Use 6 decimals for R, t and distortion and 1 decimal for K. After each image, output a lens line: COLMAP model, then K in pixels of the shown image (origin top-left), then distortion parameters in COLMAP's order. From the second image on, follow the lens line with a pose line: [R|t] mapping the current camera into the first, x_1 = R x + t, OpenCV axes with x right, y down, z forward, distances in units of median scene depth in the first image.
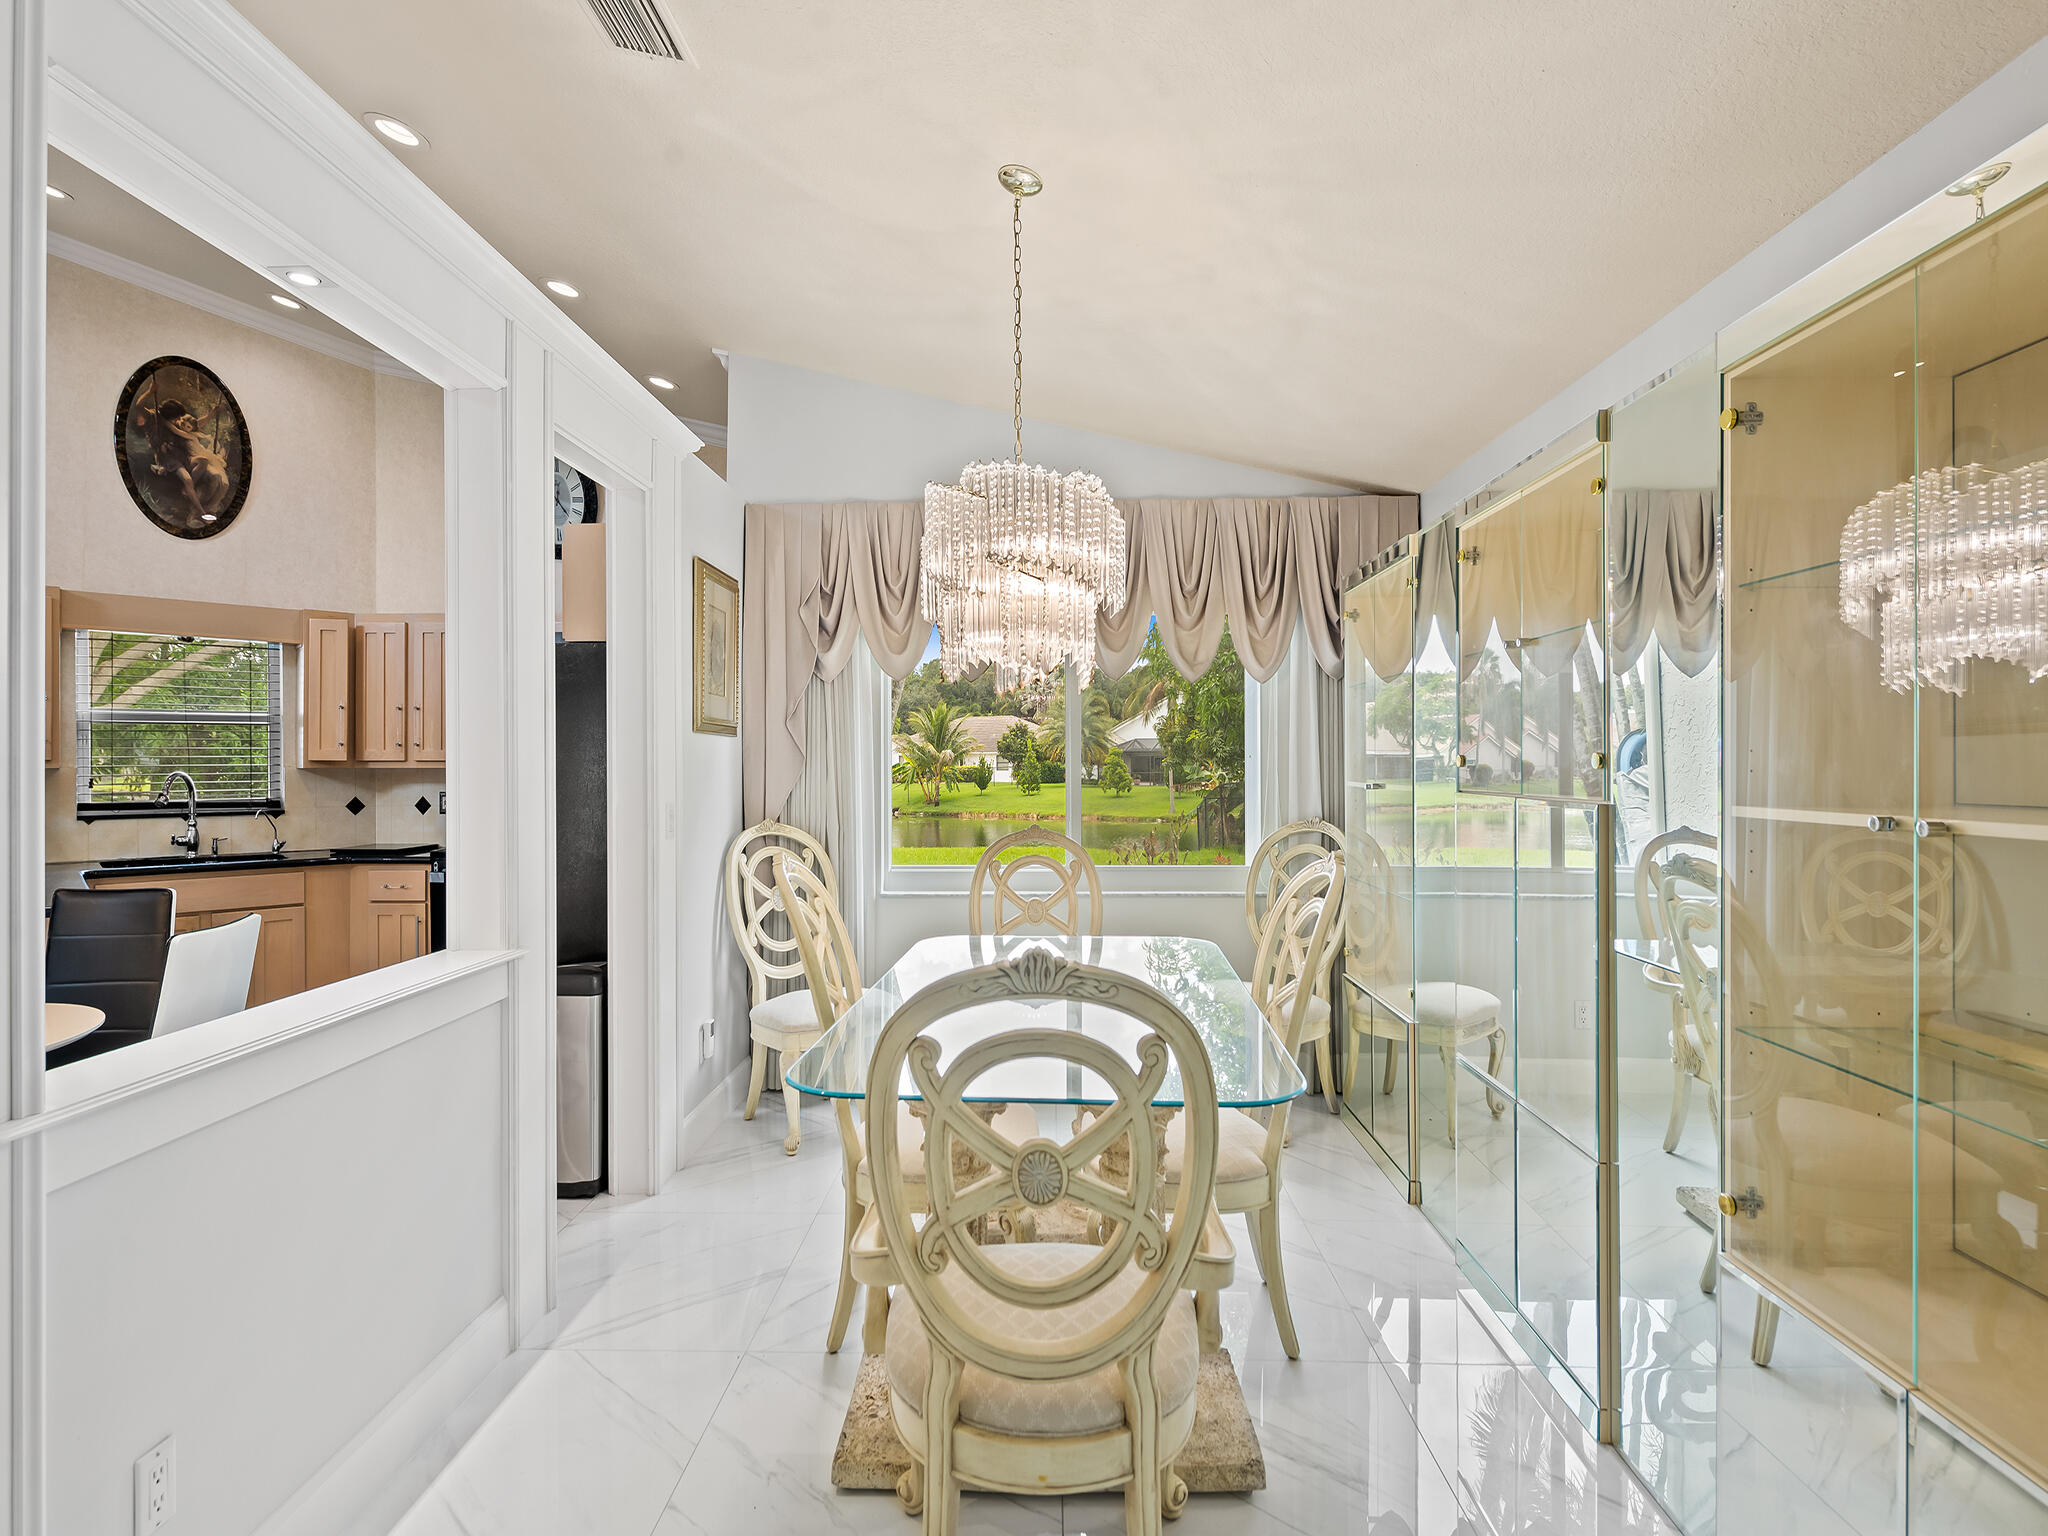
lens RADIAL K [[1021.1, 0, 1000.8], [0, 1021.1, 763.3], [0, 0, 1]] dist [0.019548, -0.007967]
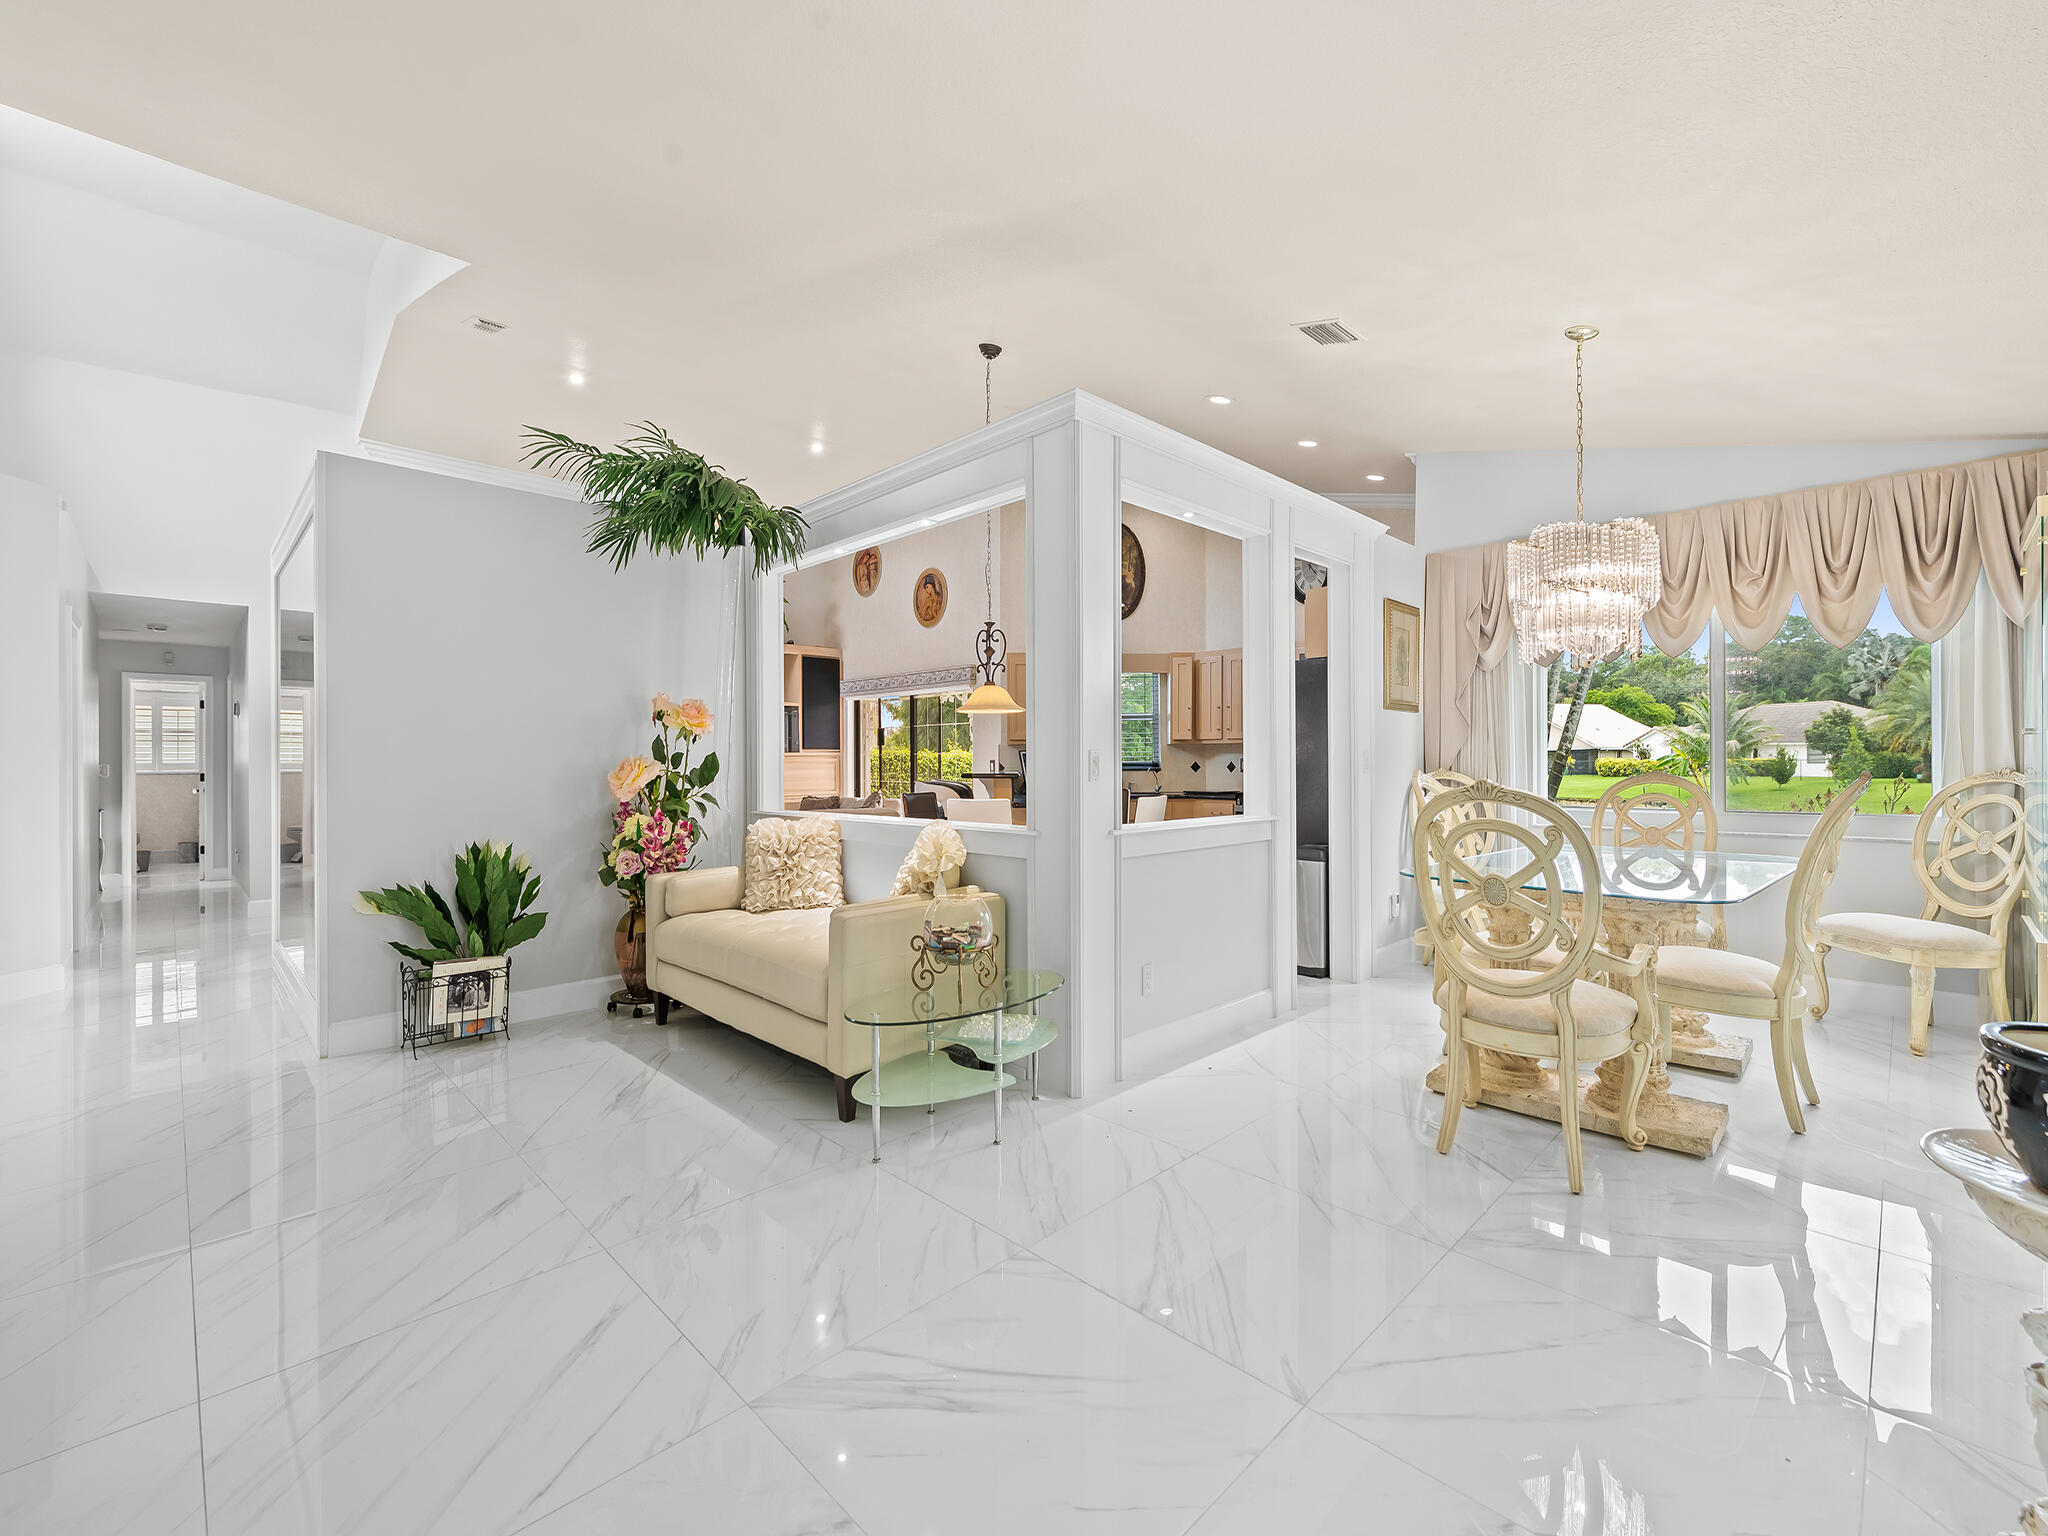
lens RADIAL K [[869.1, 0, 1024.0], [0, 869.1, 768.0], [0, 0, 1]] dist [0.000978, -0.000102]
pose [[0.735321, 0.001904, -0.677717, 0.142569], [0.004621, 0.999959, 0.007823, 0.033760], [0.677703, -0.008884, 0.735282, -0.259711]]
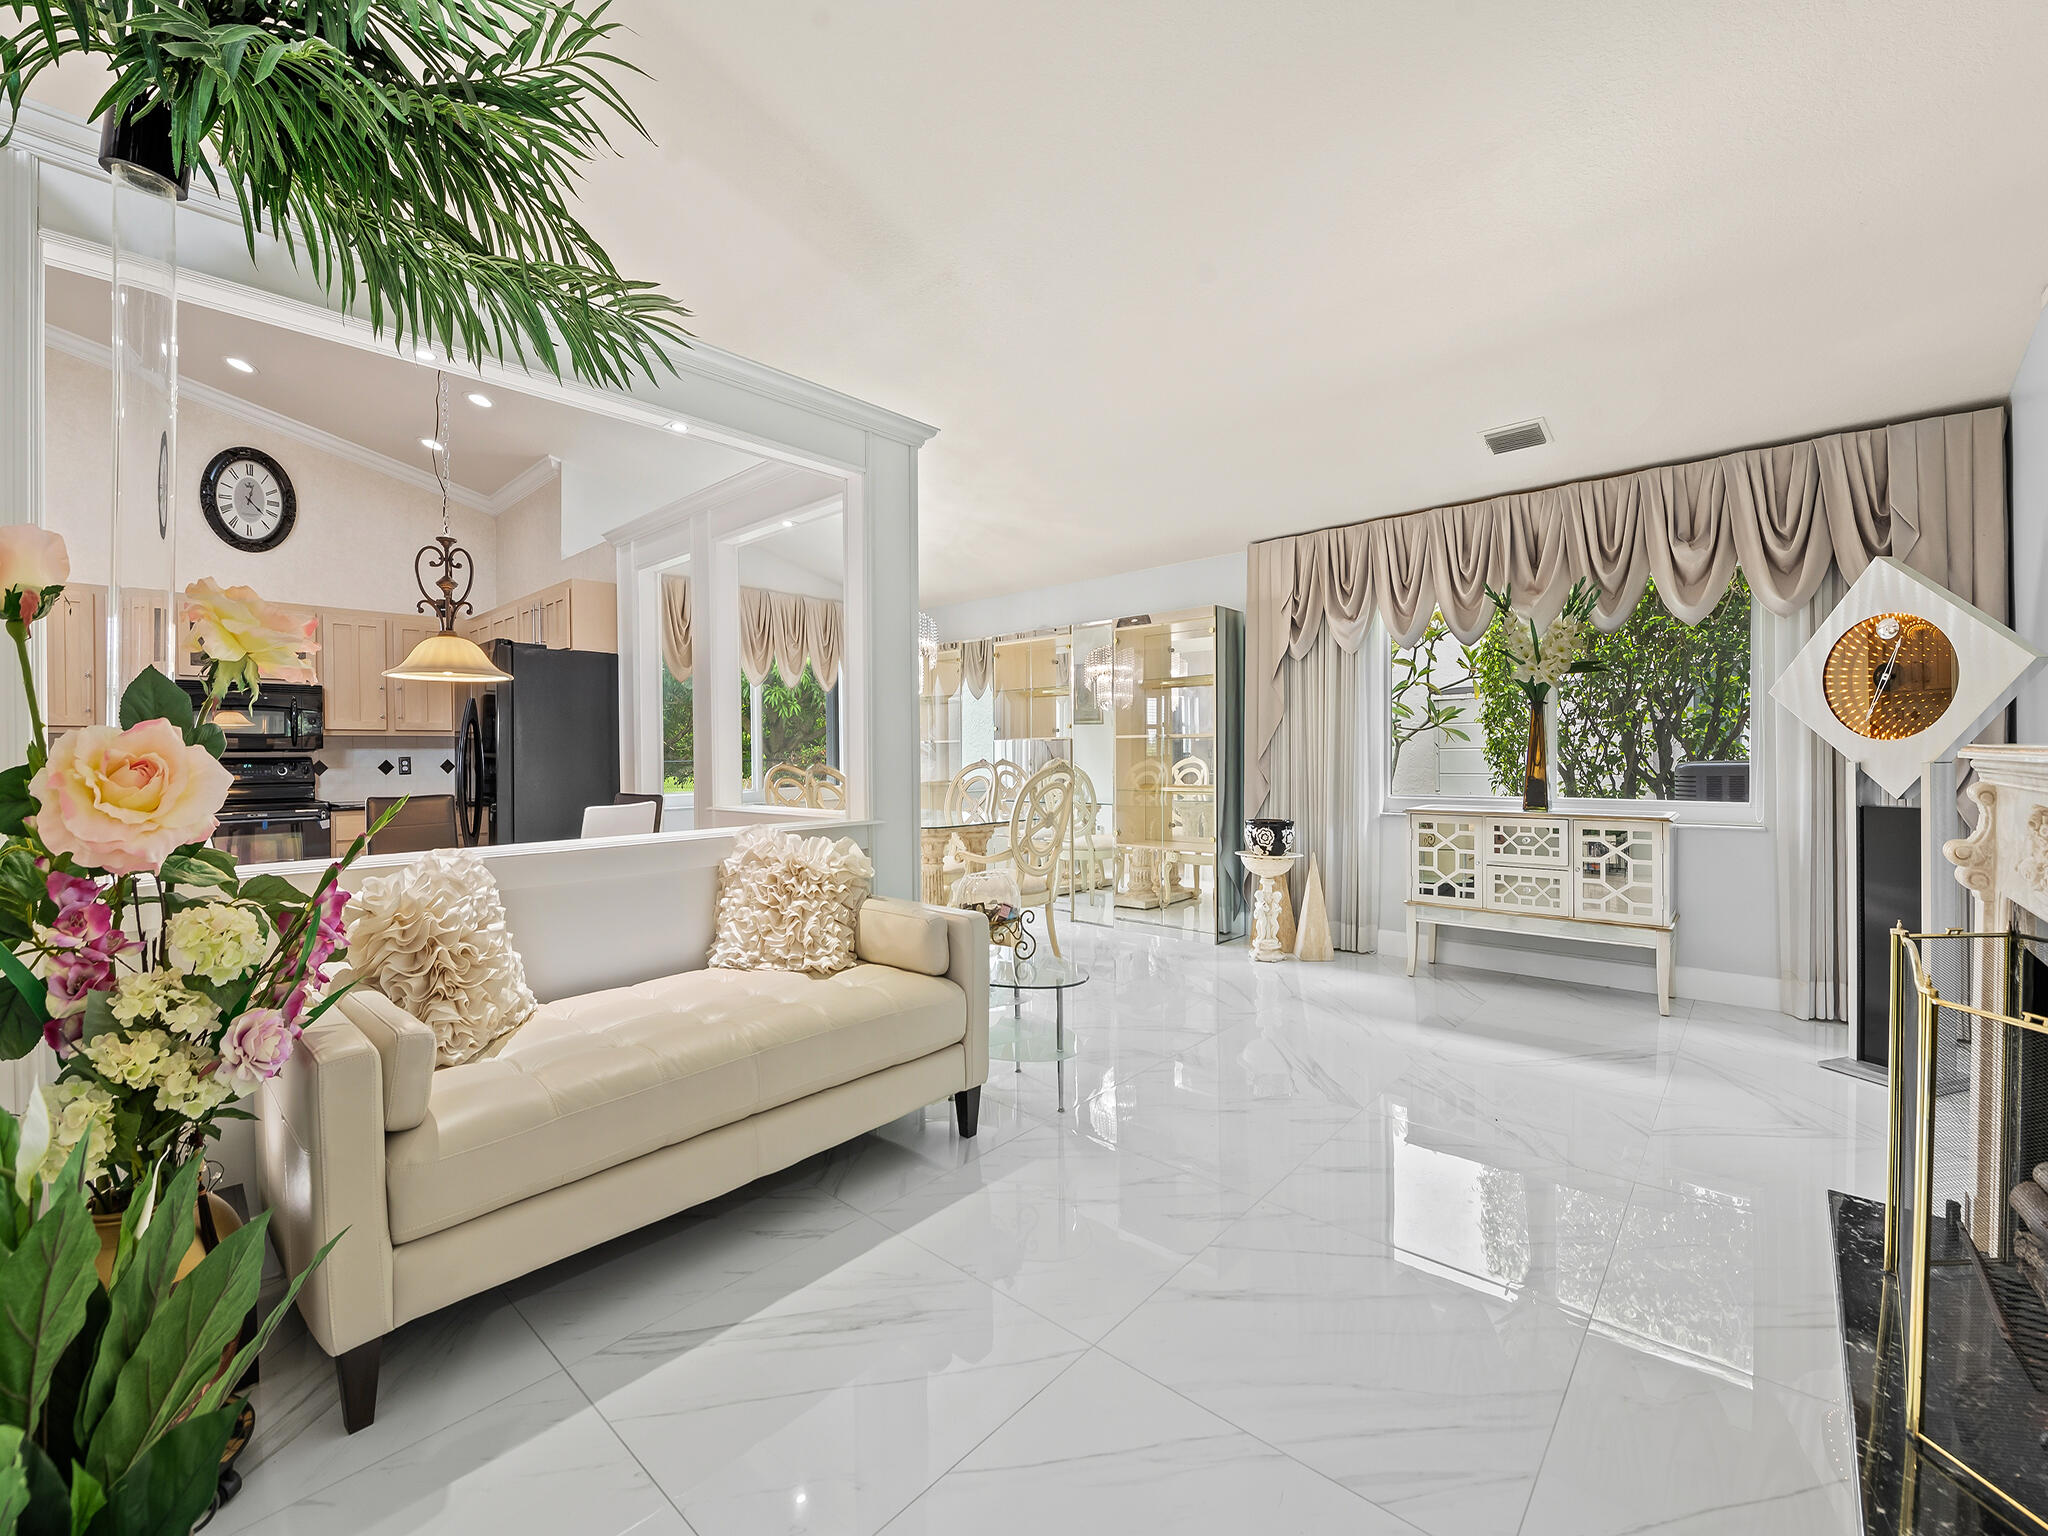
lens RADIAL K [[839.4, 0, 1018.9], [0, 839.4, 762.7], [0, 0, 1]] dist [-0.000240, -0.007463]
pose [[0.632340, -0.011308, 0.774608, -0.673316], [0.007494, 0.999936, 0.008480, 0.036819], [-0.774655, 0.000442, 0.632384, -0.268569]]
